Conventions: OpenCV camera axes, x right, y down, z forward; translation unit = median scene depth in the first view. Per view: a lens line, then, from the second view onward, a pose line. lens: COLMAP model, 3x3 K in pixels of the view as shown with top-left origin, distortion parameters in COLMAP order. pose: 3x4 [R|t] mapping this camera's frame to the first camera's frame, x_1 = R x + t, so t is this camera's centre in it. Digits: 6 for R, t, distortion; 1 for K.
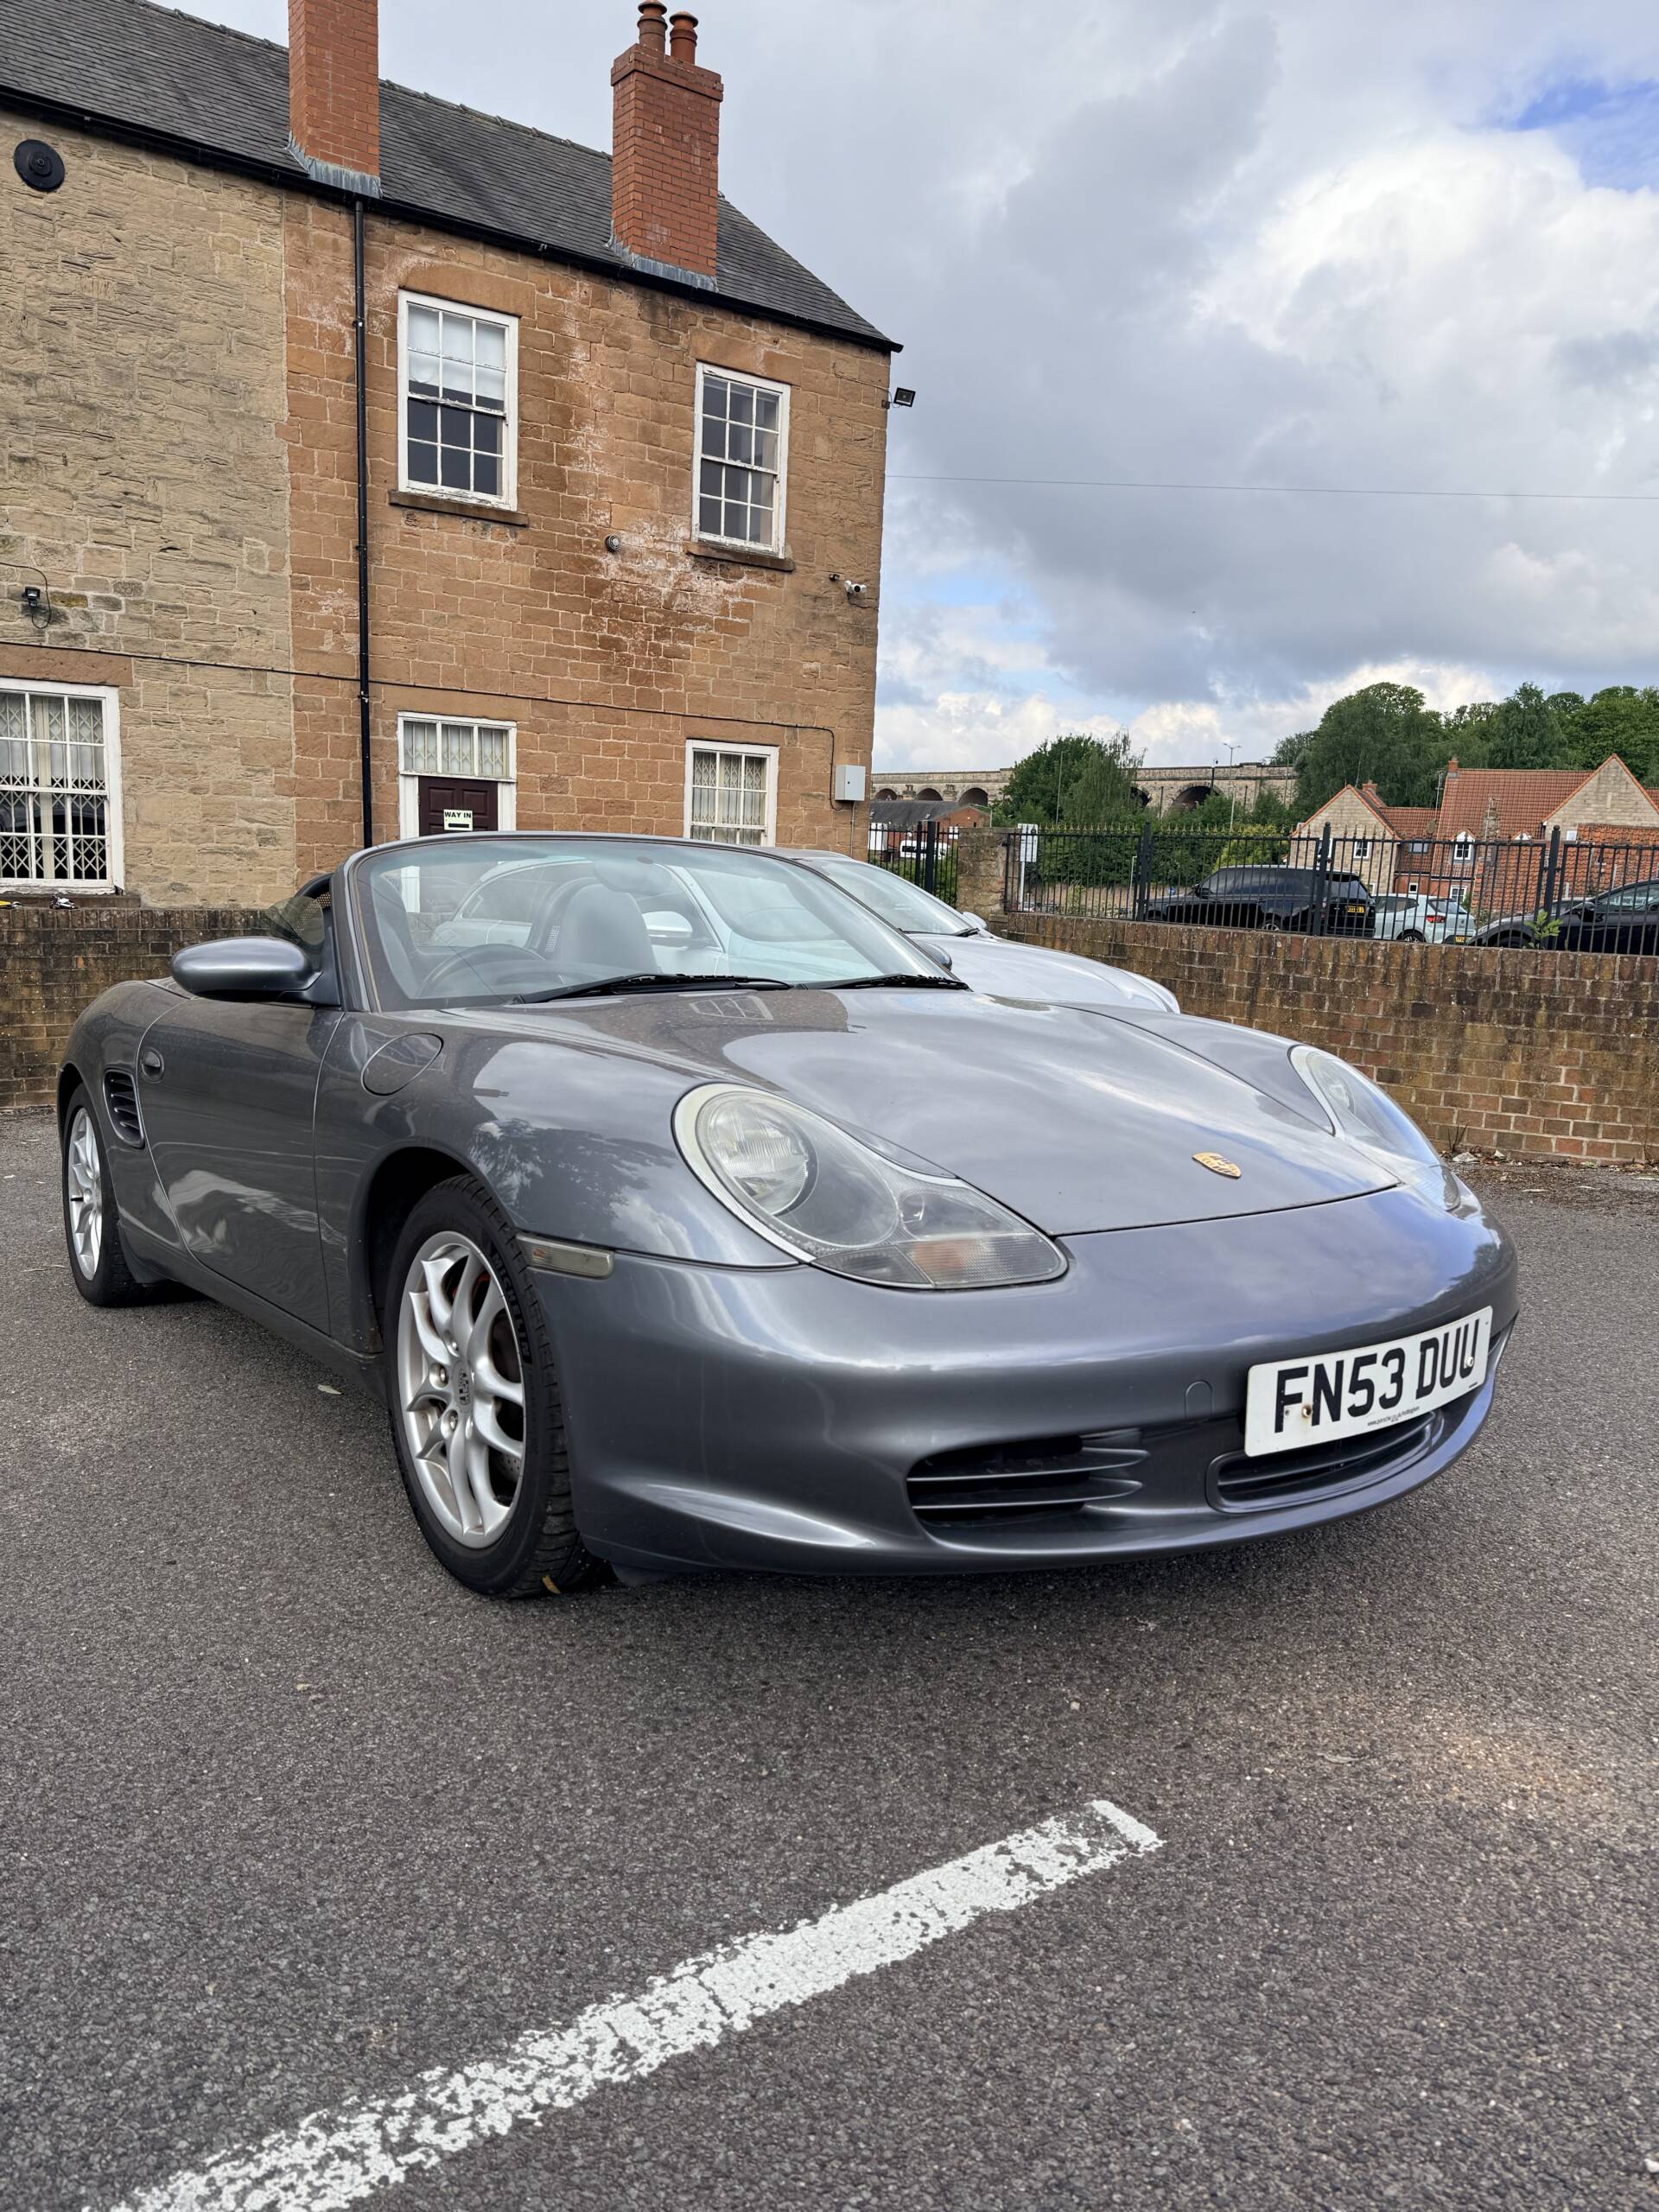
lens RADIAL K [[1574.5, 0, 833.0], [0, 1574.5, 1112.9], [0, 0, 1]] dist [0.020779, -0.022694]
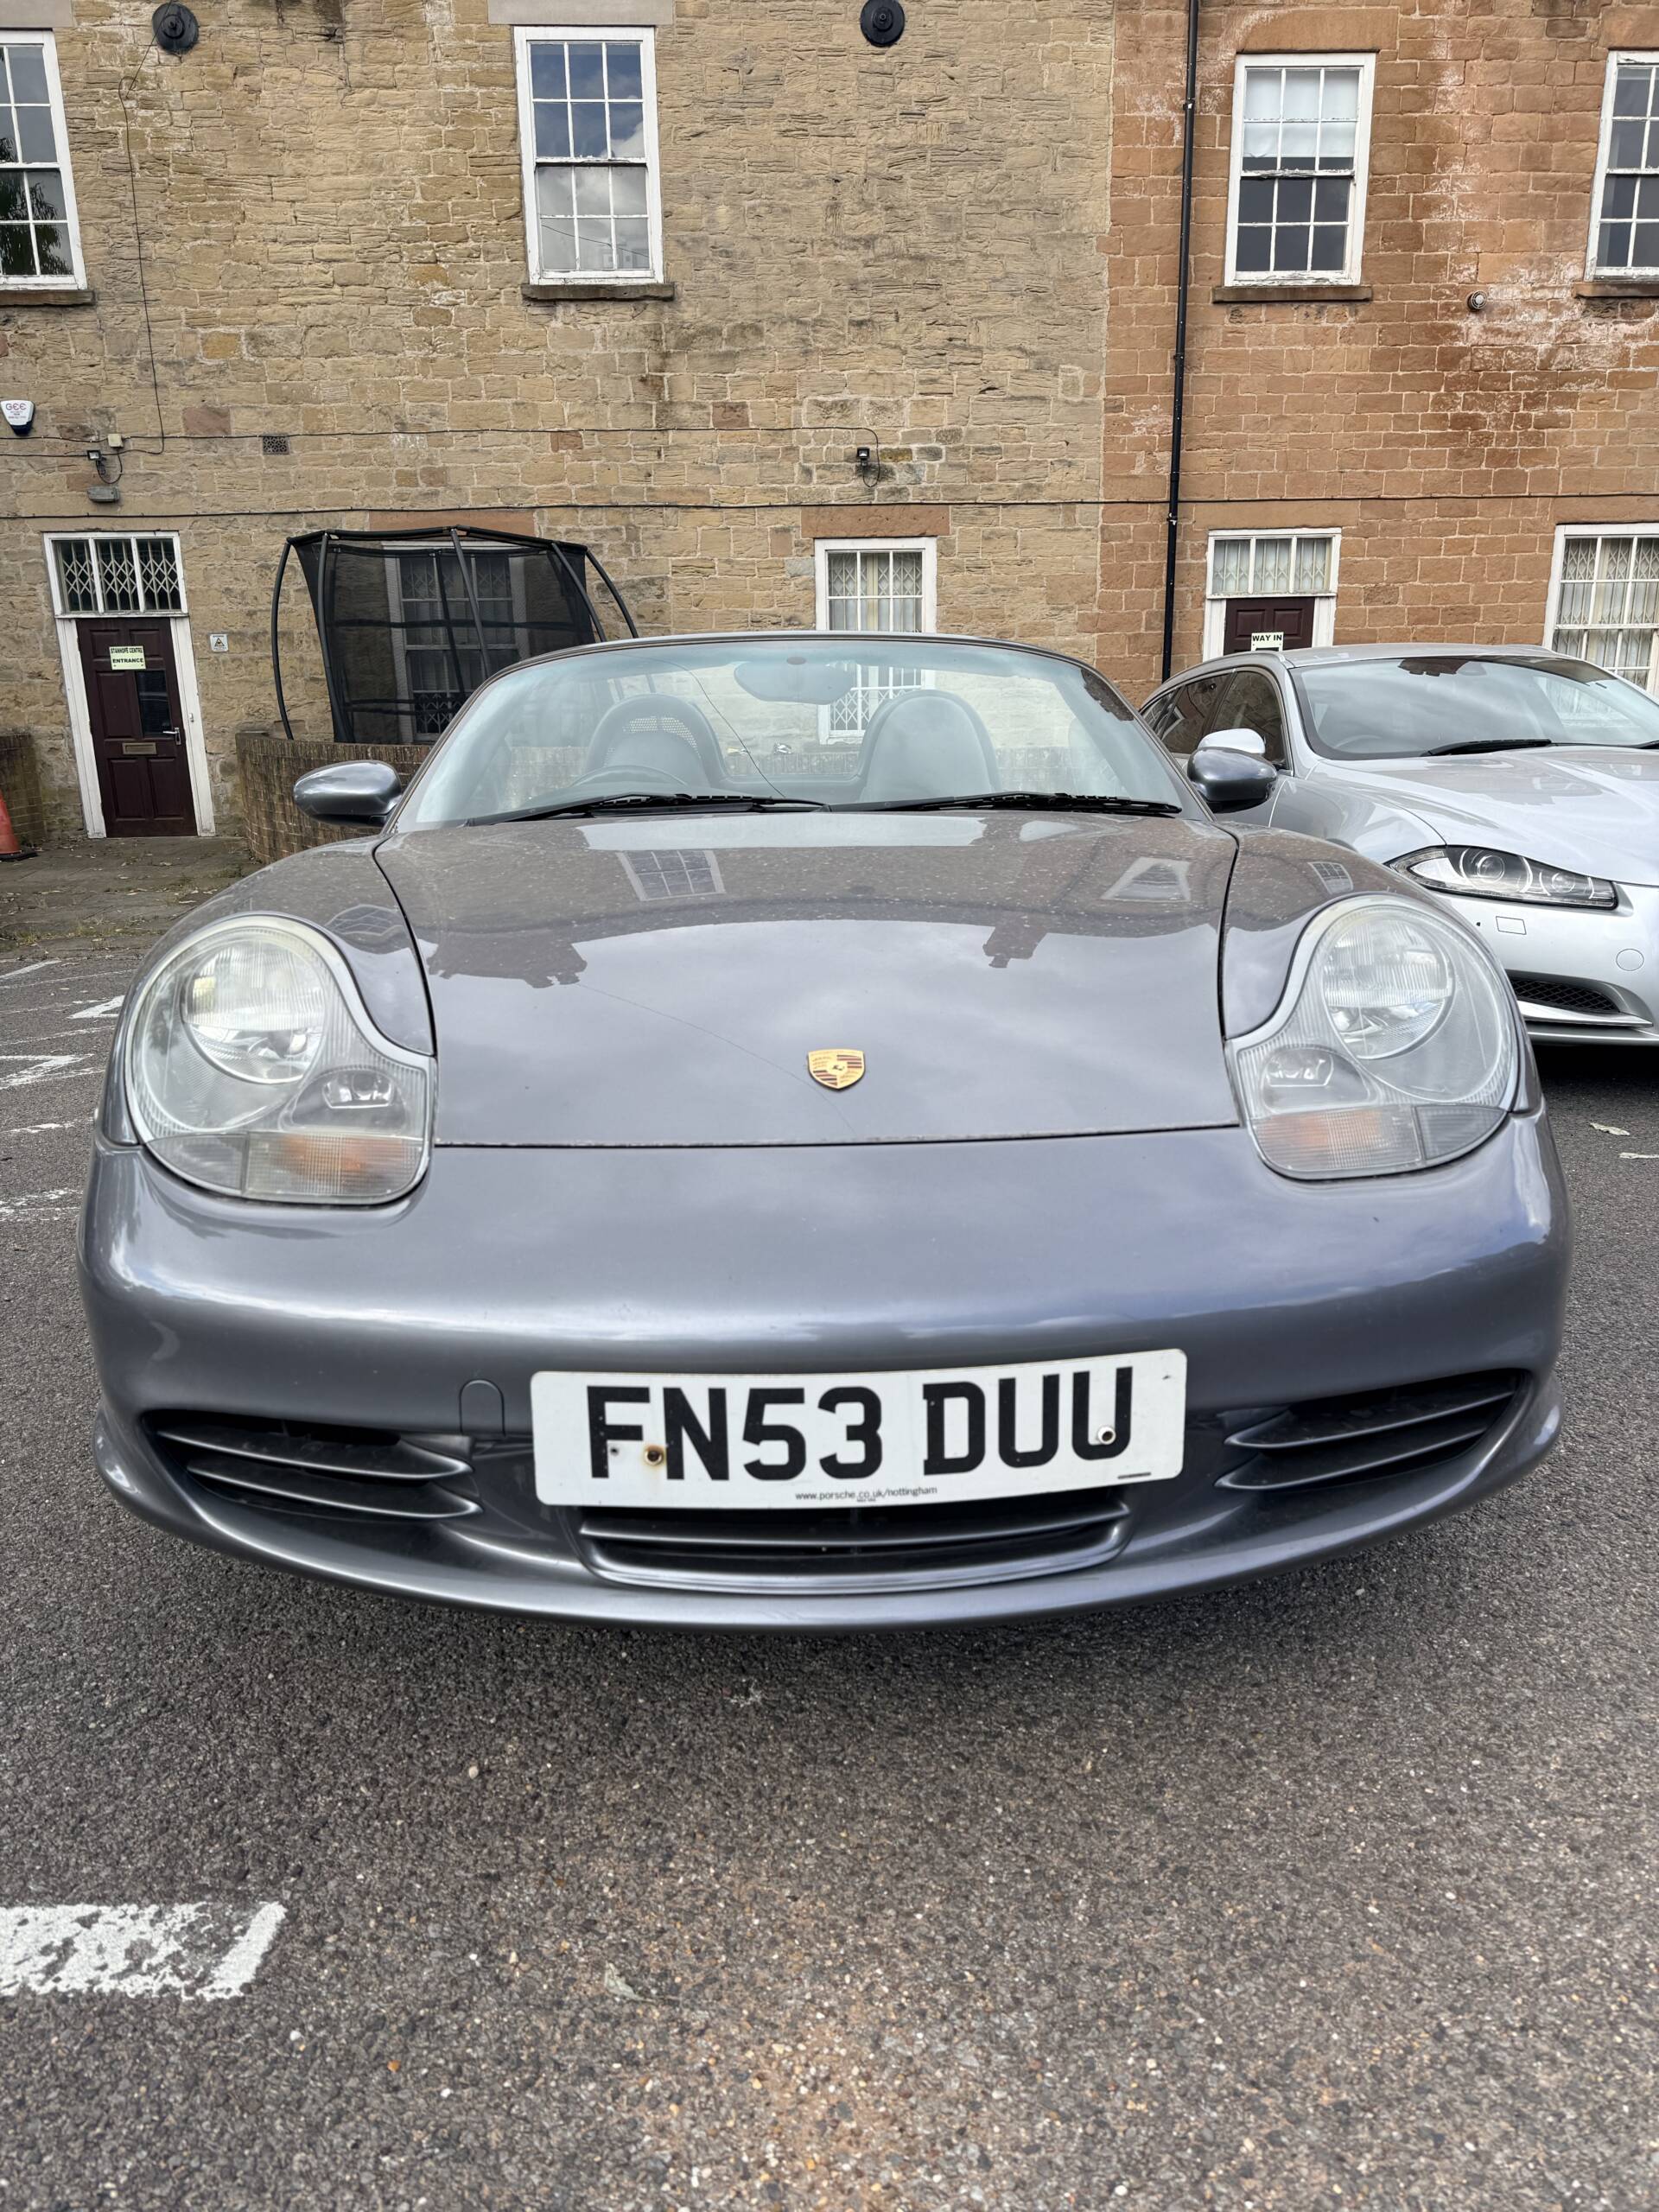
lens RADIAL K [[1571.3, 0, 825.9], [0, 1571.3, 1111.3], [0, 0, 1]] dist [0.019166, -0.019042]
pose [[0.829082, 0.096653, -0.550710, 0.089134], [-0.042540, 0.992995, 0.110233, -0.003077], [0.557506, -0.067965, 0.827386, 0.065991]]
